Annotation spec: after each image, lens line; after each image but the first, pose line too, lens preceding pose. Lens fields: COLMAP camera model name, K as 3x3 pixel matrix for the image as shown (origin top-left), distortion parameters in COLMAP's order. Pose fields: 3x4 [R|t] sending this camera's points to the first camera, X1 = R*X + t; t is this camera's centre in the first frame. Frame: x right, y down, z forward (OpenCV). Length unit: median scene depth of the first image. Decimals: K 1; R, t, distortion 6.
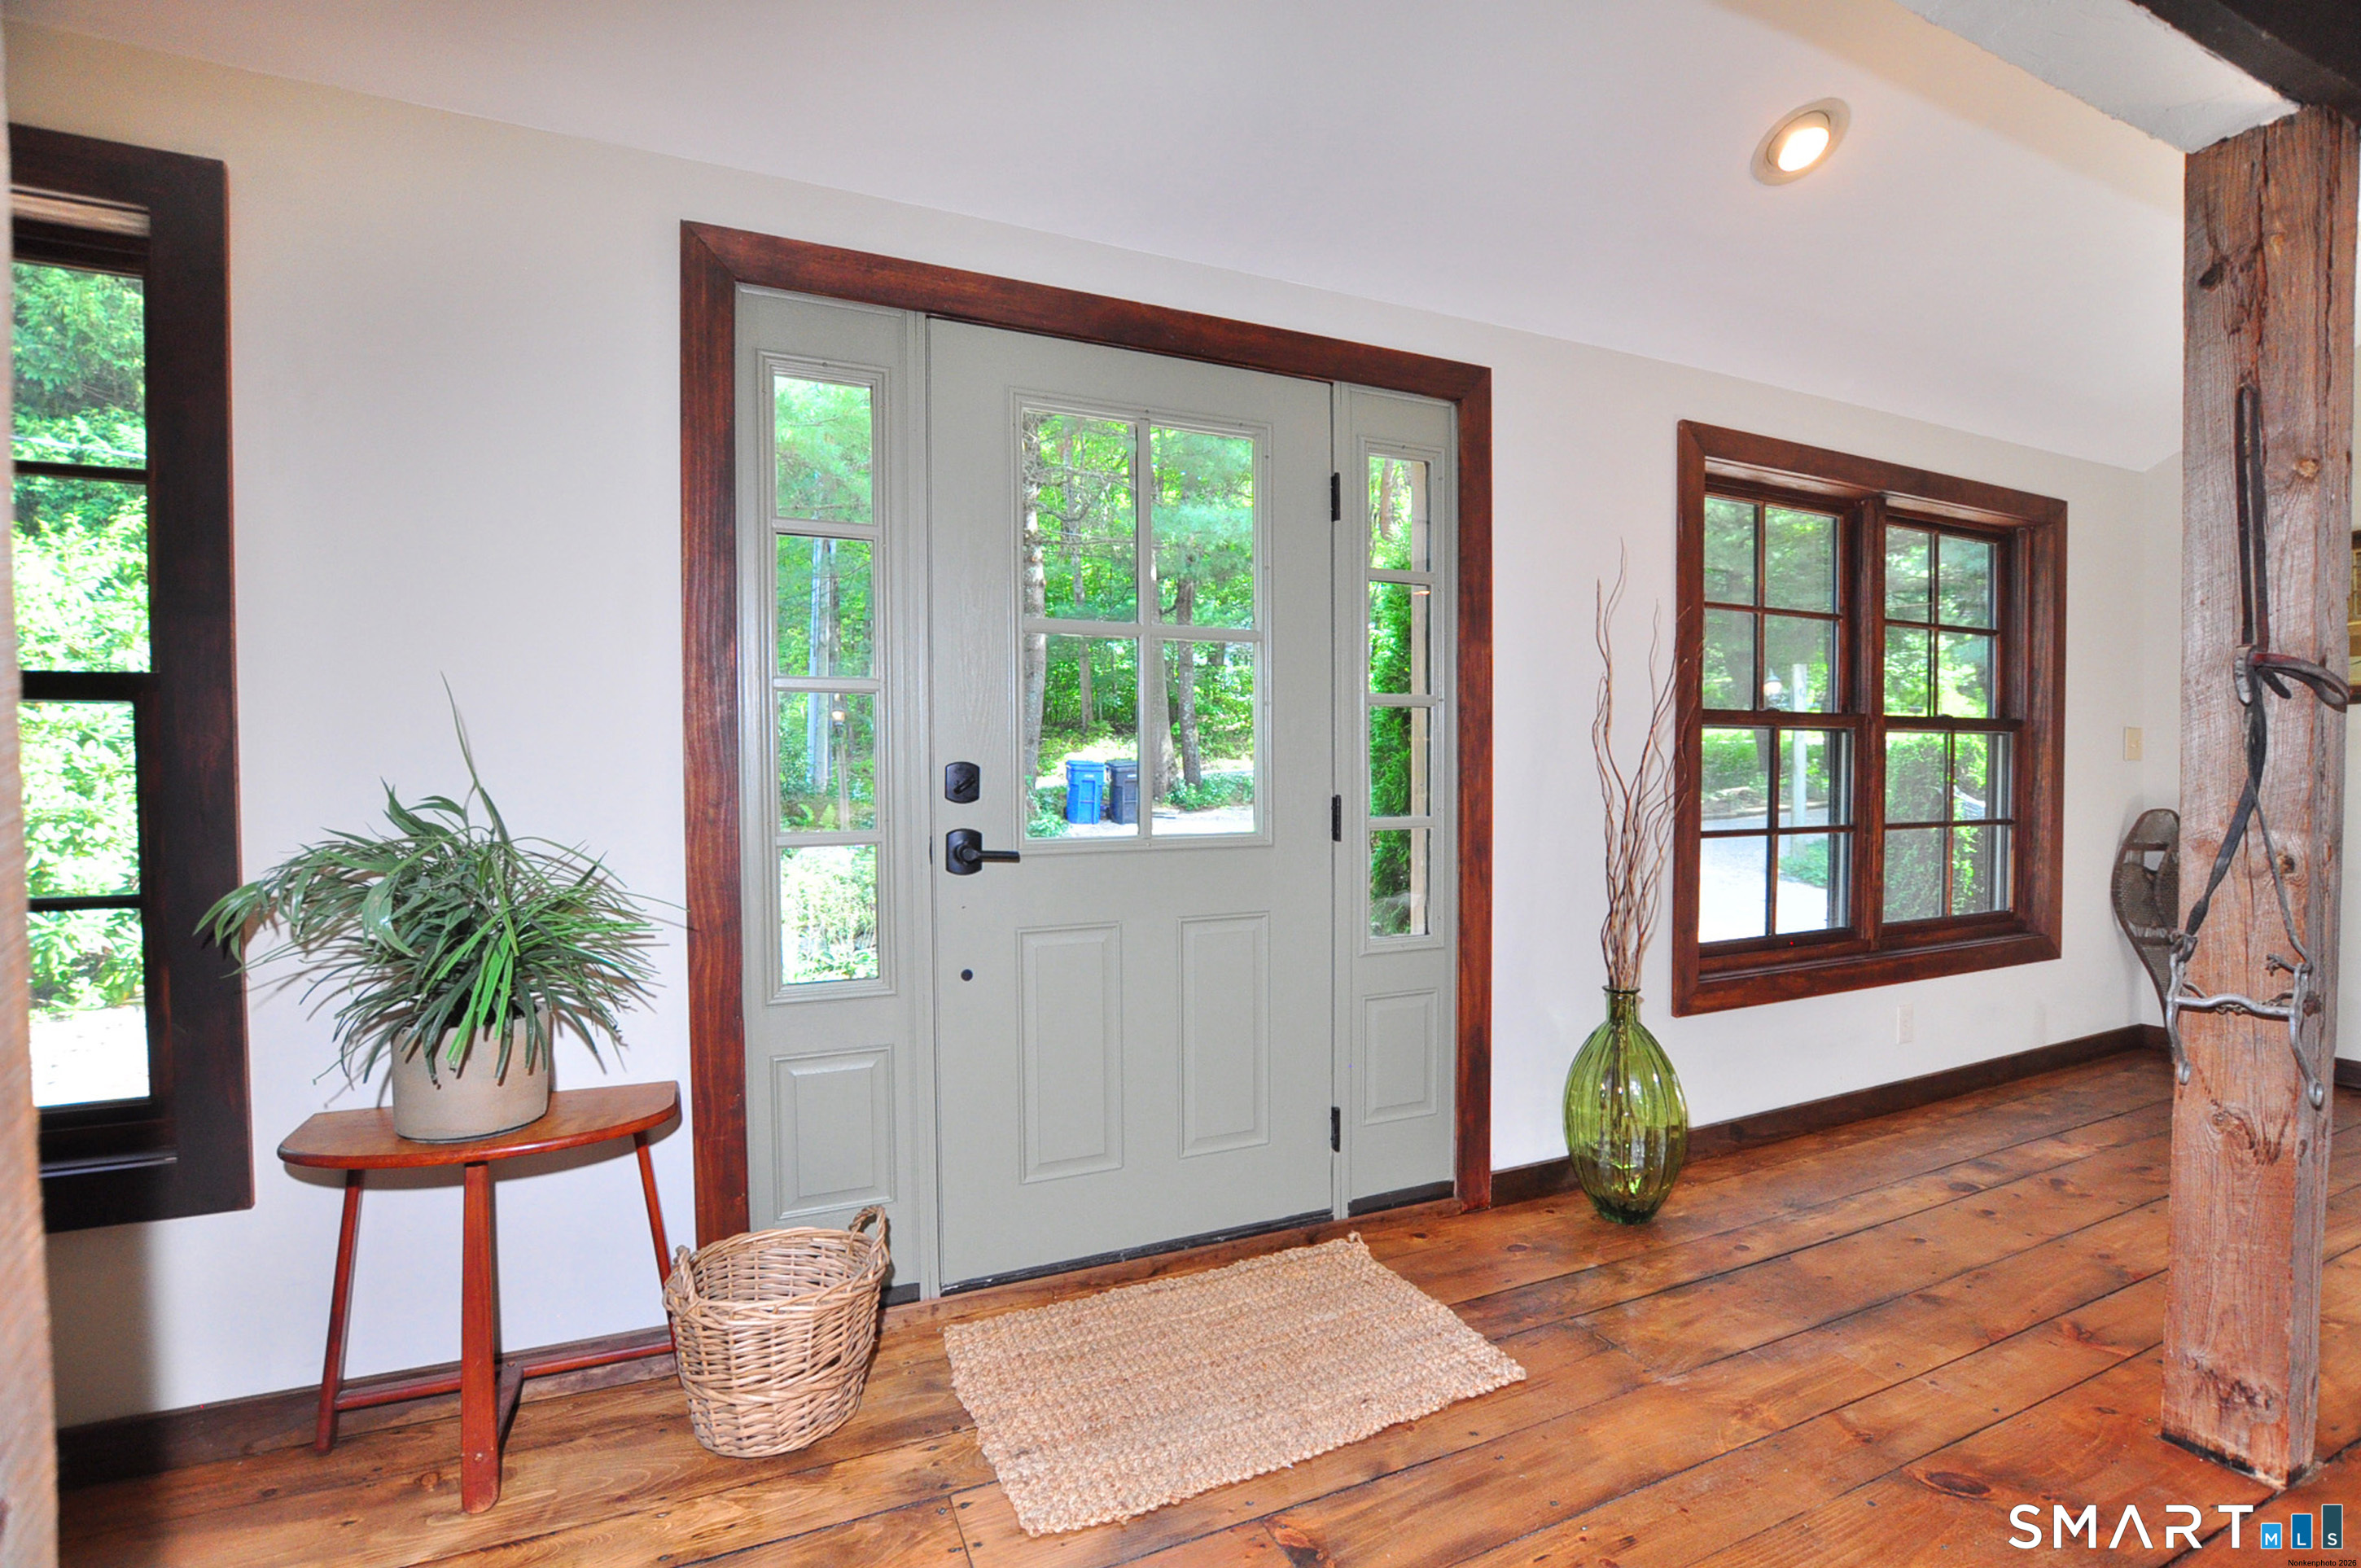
lens RADIAL K [[1048.0, 0, 1084.2], [0, 1048.0, 790.5], [0, 0, 1]] dist [-0.003160, -0.000808]
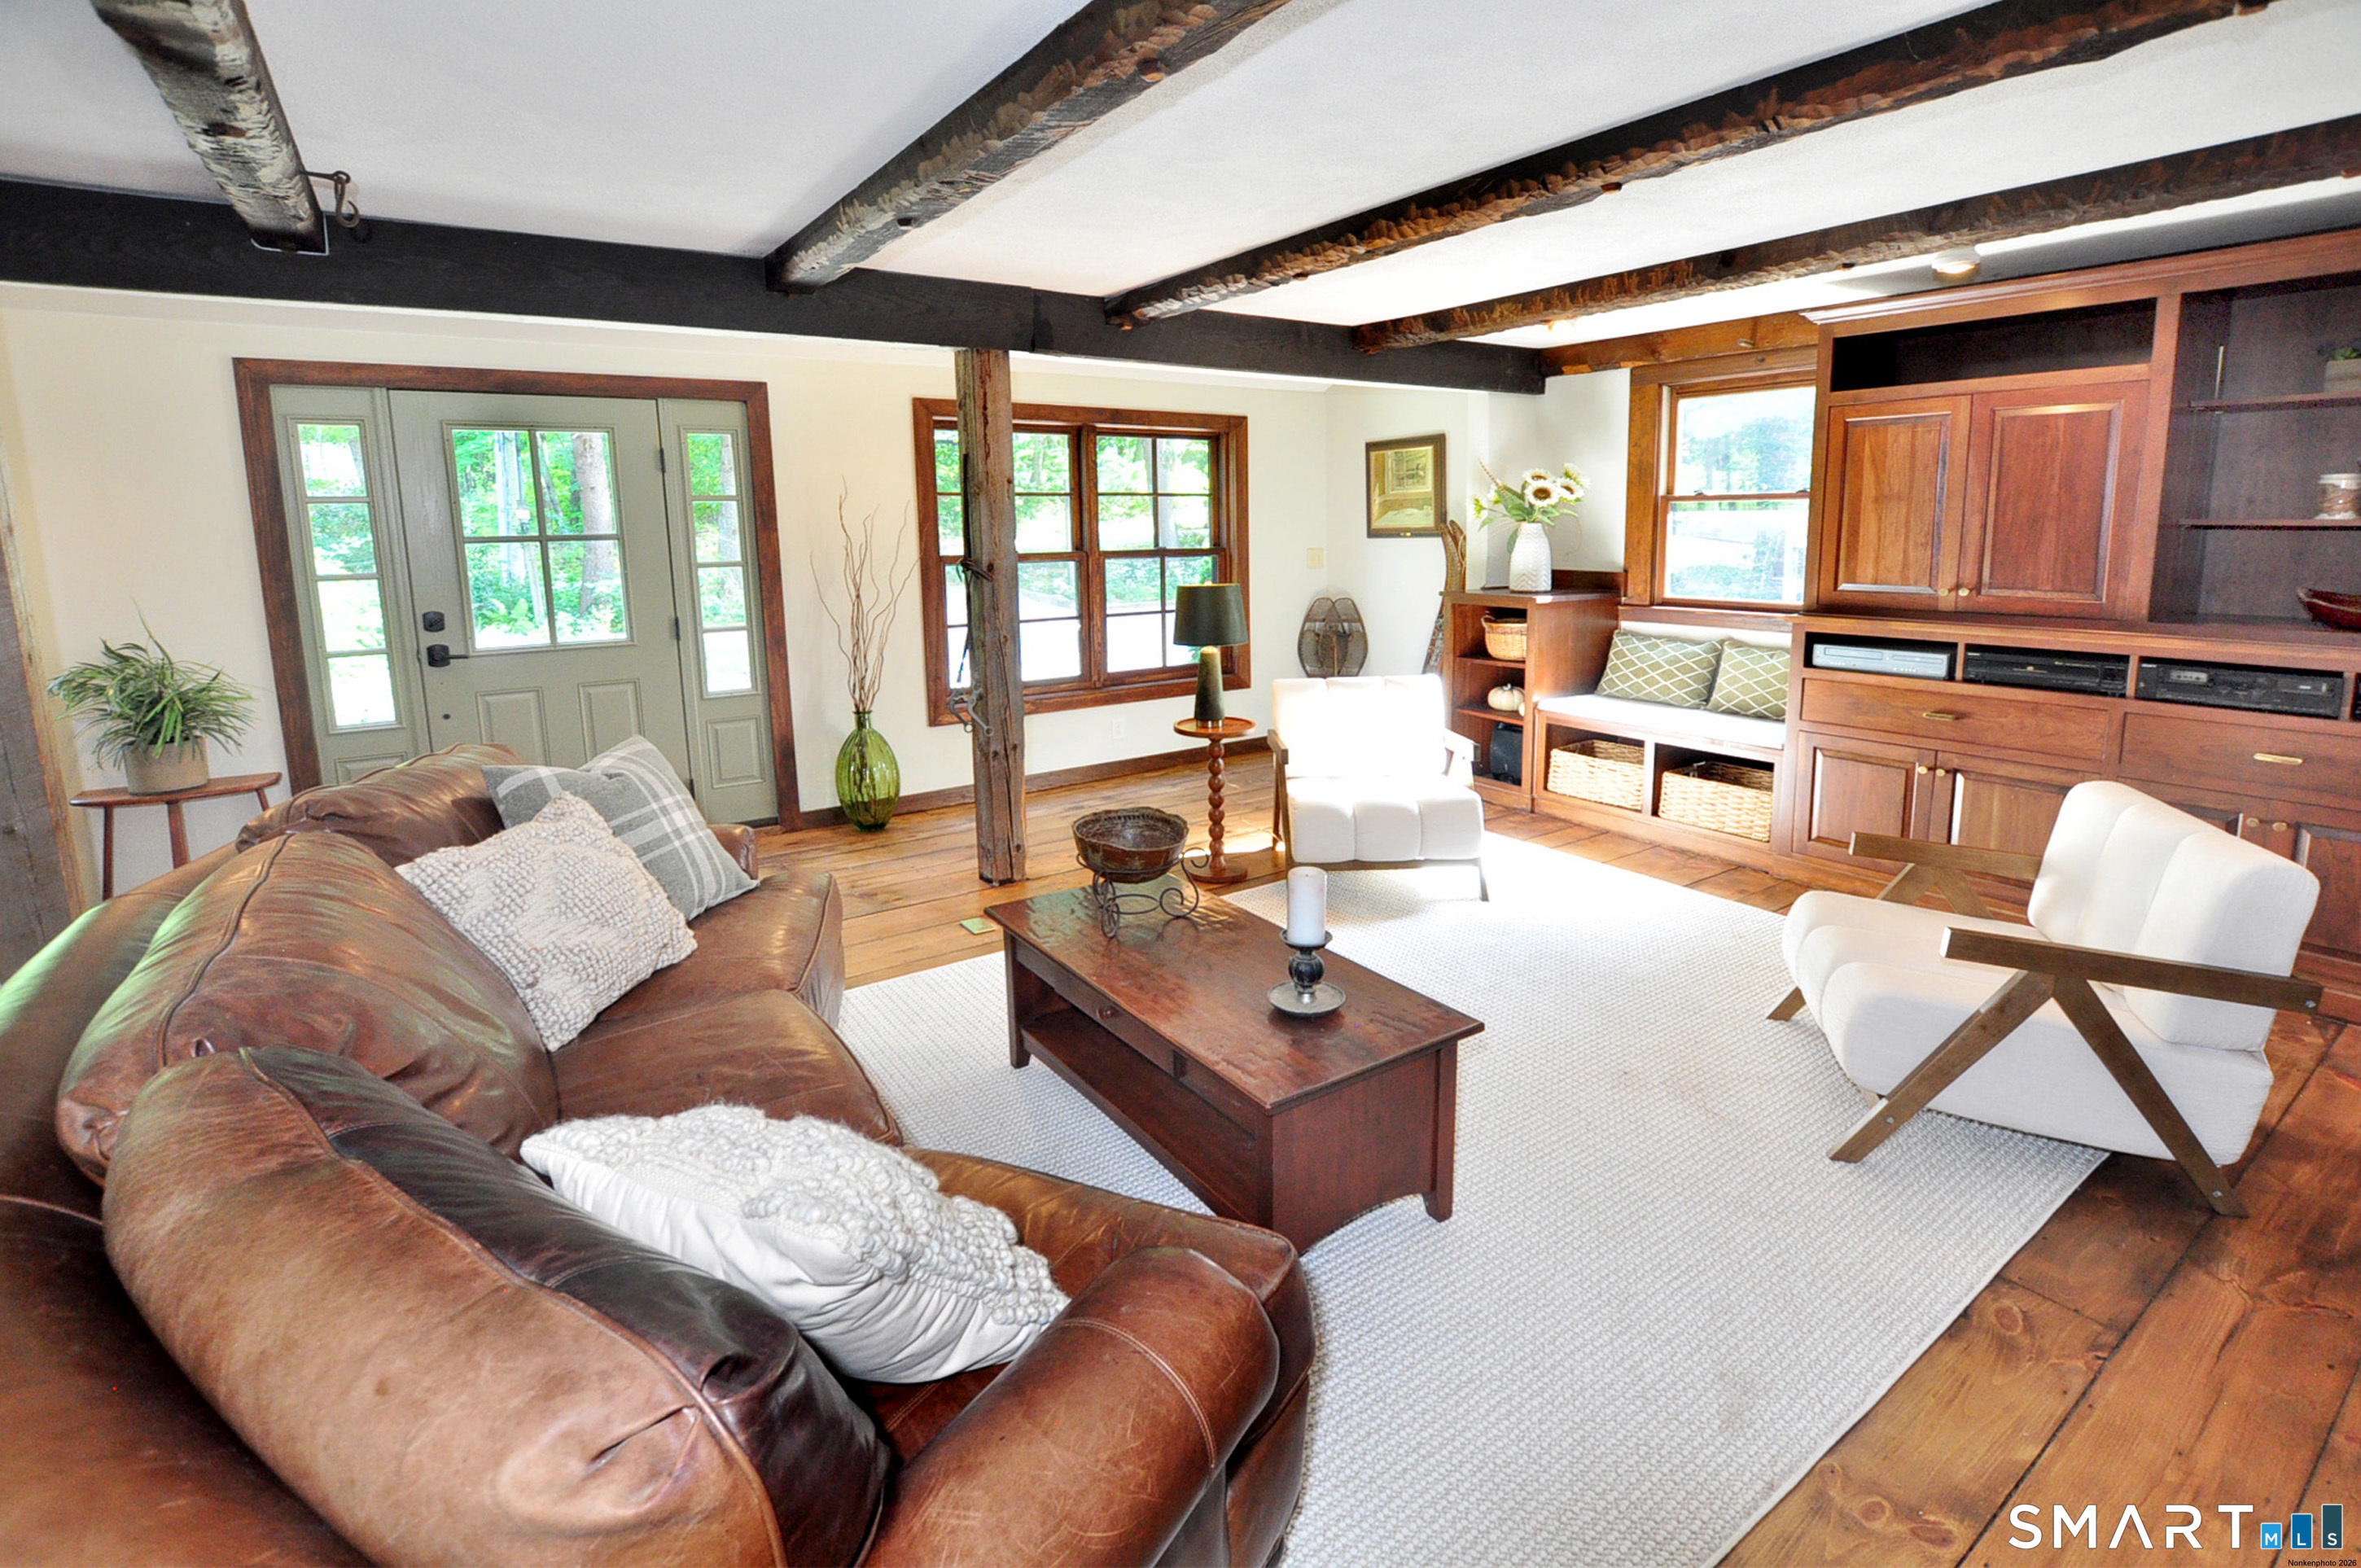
lens RADIAL K [[1084.4, 0, 1185.9], [0, 1084.4, 688.4], [0, 0, 1]] dist [-0.010012, 0.000169]
pose [[0.983551, -0.034565, 0.177291, 0.922021], [0.011312, 0.991380, 0.130525, -0.133202], [-0.180274, -0.126373, 0.975465, -1.285742]]
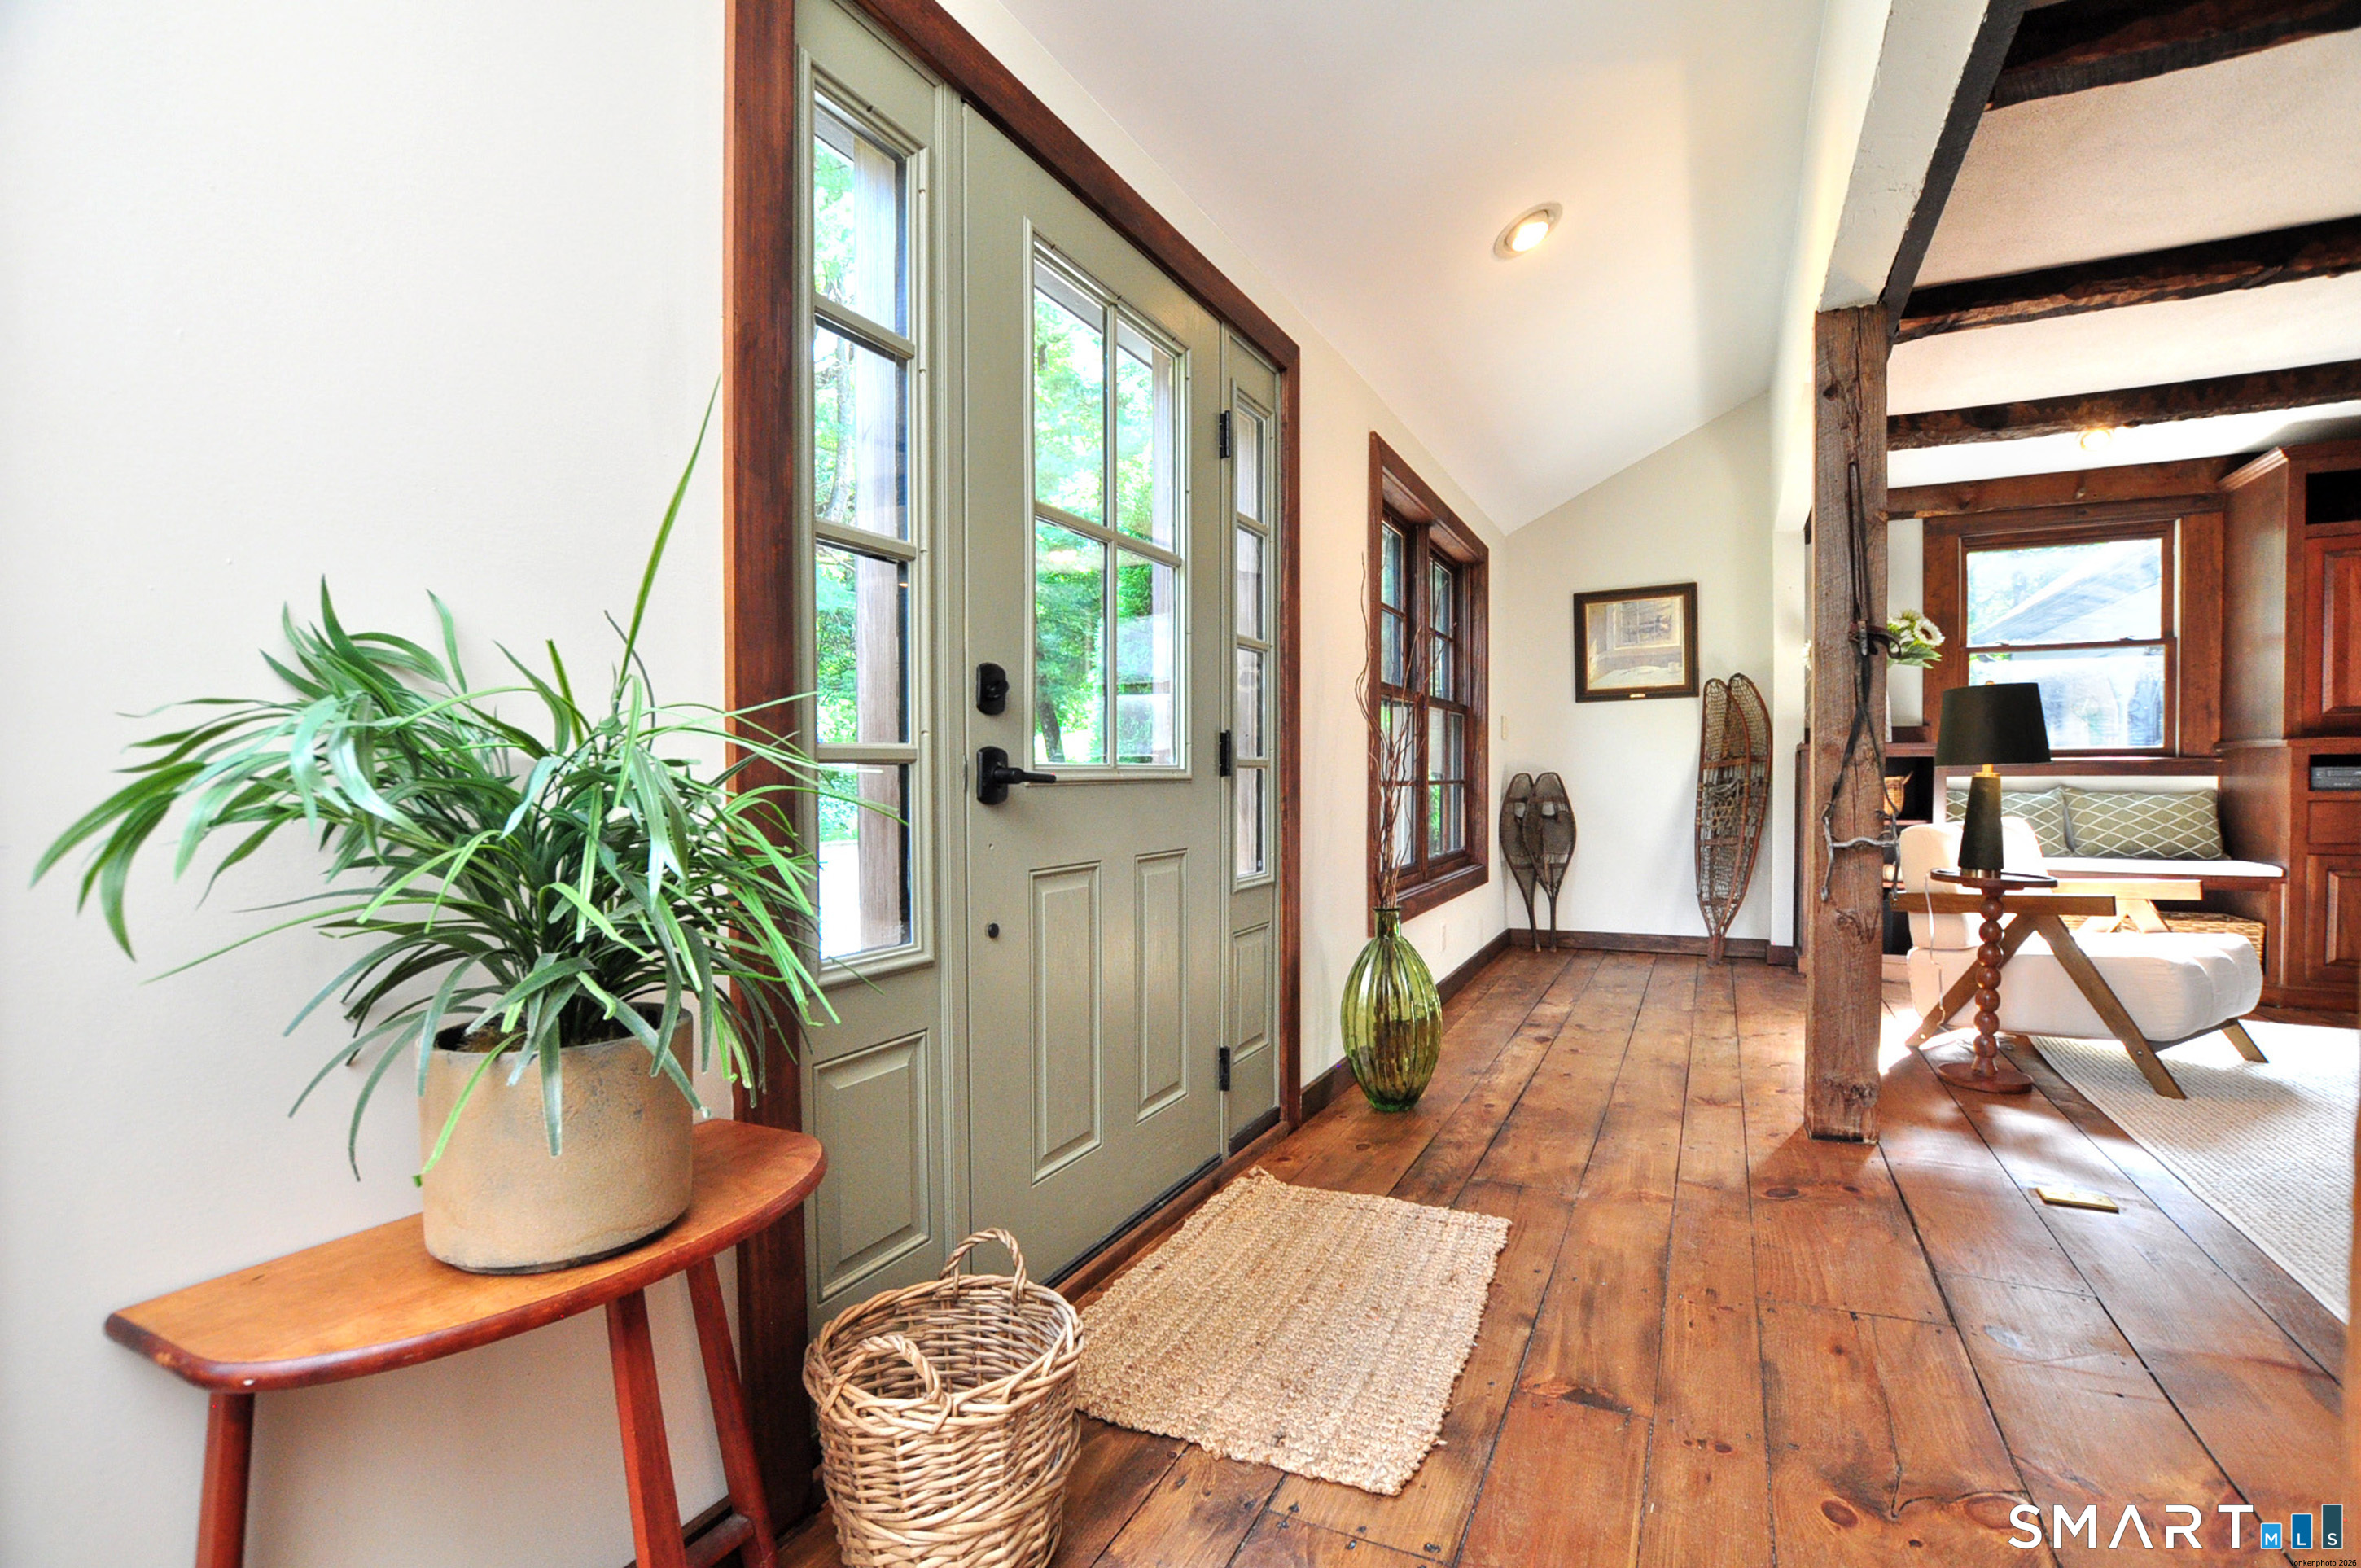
lens RADIAL K [[1101.8, 0, 1174.6], [0, 1101.8, 771.9], [0, 0, 1]] dist [-0.000676, -0.000213]
pose [[0.769000, 0.000903, 0.639249, -0.536758], [0.021619, 0.999390, -0.027419, 0.080268], [-0.638884, 0.034905, 0.768511, 0.251026]]
